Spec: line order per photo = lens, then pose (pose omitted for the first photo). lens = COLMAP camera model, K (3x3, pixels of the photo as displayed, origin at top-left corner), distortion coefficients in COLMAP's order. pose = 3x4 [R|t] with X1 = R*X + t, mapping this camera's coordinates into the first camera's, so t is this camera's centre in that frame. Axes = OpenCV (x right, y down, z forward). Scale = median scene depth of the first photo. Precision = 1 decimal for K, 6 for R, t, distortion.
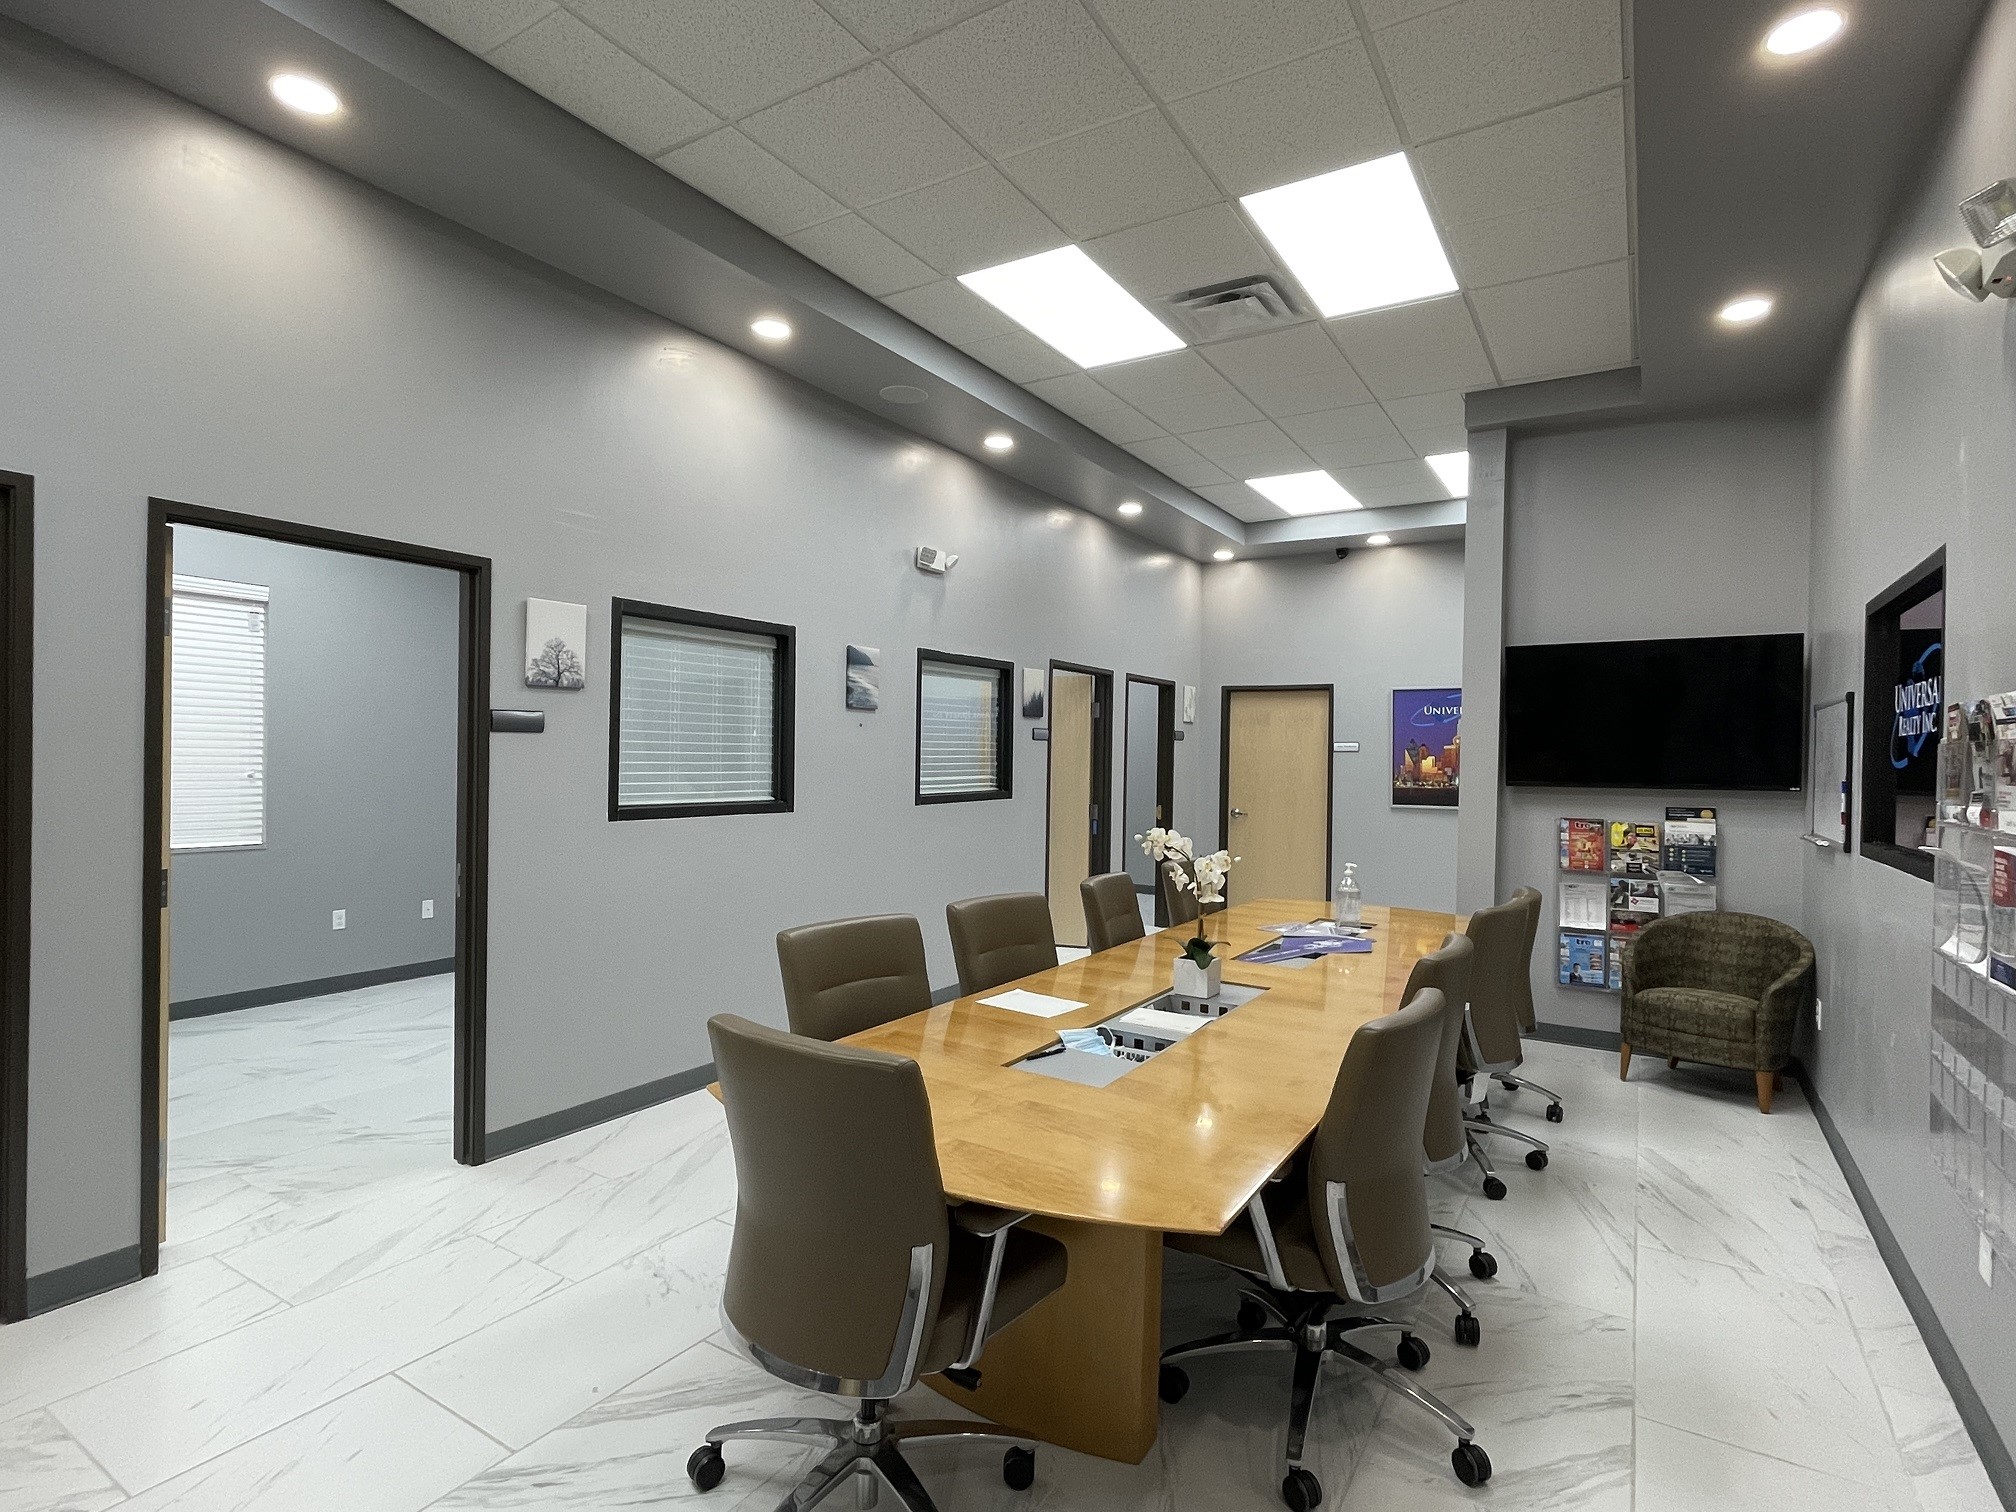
lens RADIAL K [[1020.0, 0, 974.3], [0, 1020.0, 766.1], [0, 0, 1]] dist [-0.025608, -0.001459]
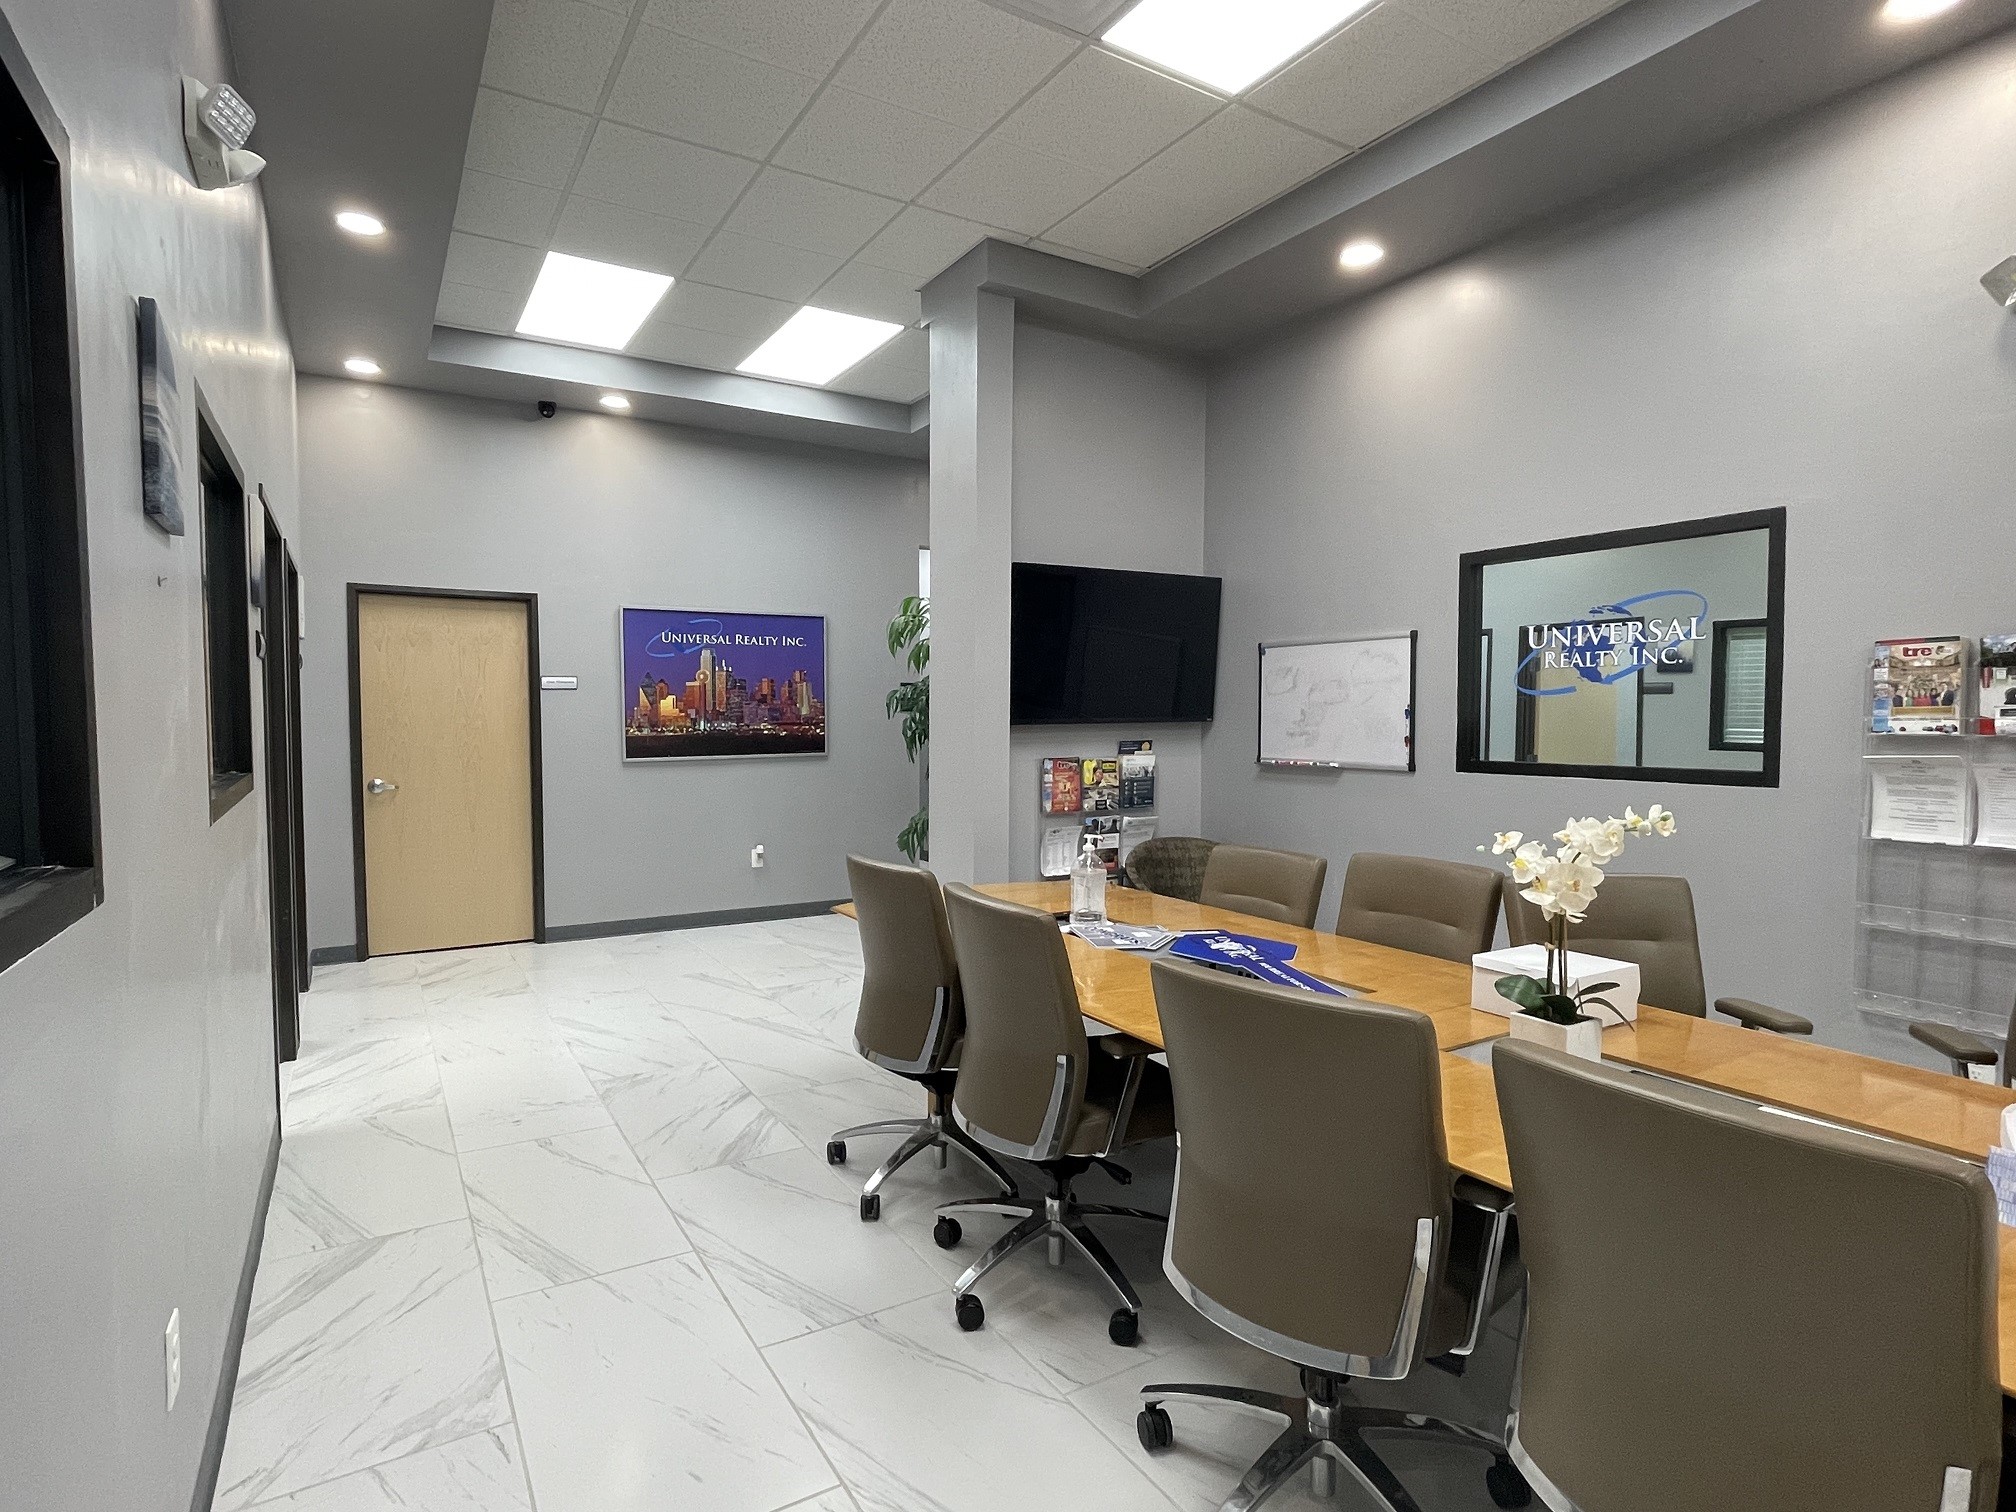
lens RADIAL K [[1047.2, 0, 1001.5], [0, 1047.2, 759.3], [0, 0, 1]] dist [-0.005517, -0.005913]
pose [[0.418496, -0.055941, 0.906494, -0.294649], [0.016006, 0.998401, 0.054223, 0.000354], [-0.908078, -0.008183, 0.418722, 0.651114]]
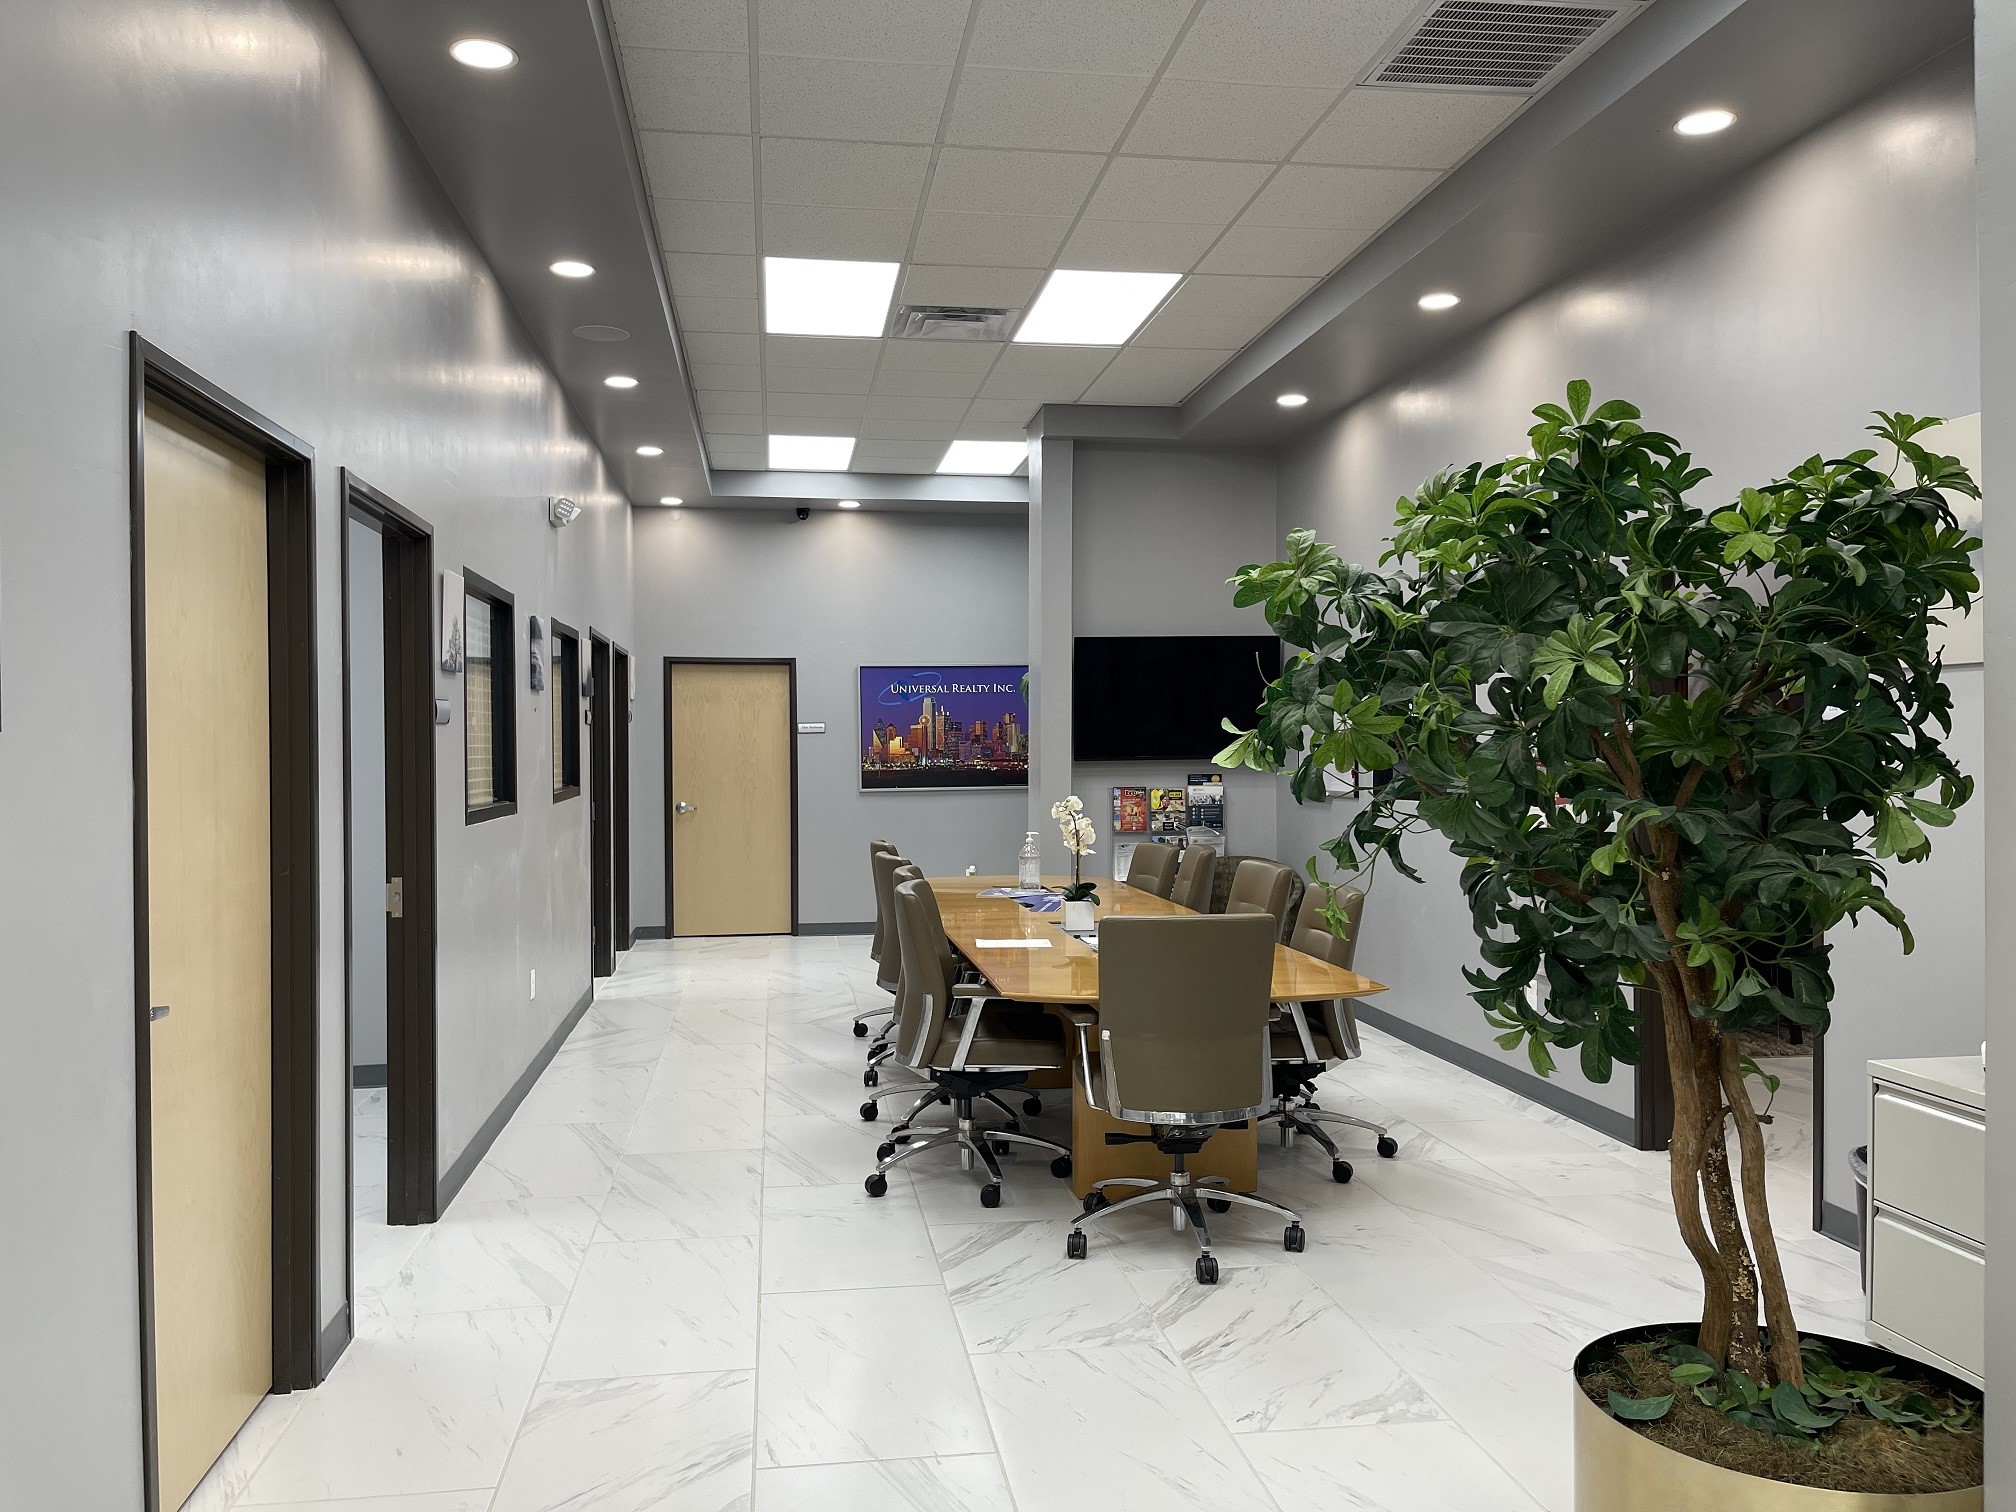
lens RADIAL K [[1520.6, 0, 1010.4], [0, 1520.6, 763.4], [0, 0, 1]] dist [0.072854, -0.088092]
pose [[0.736144, -0.027758, 0.676255, -0.688921], [0.023999, 0.999601, 0.014907, -0.004749], [-0.676399, 0.005256, 0.736516, -0.199606]]
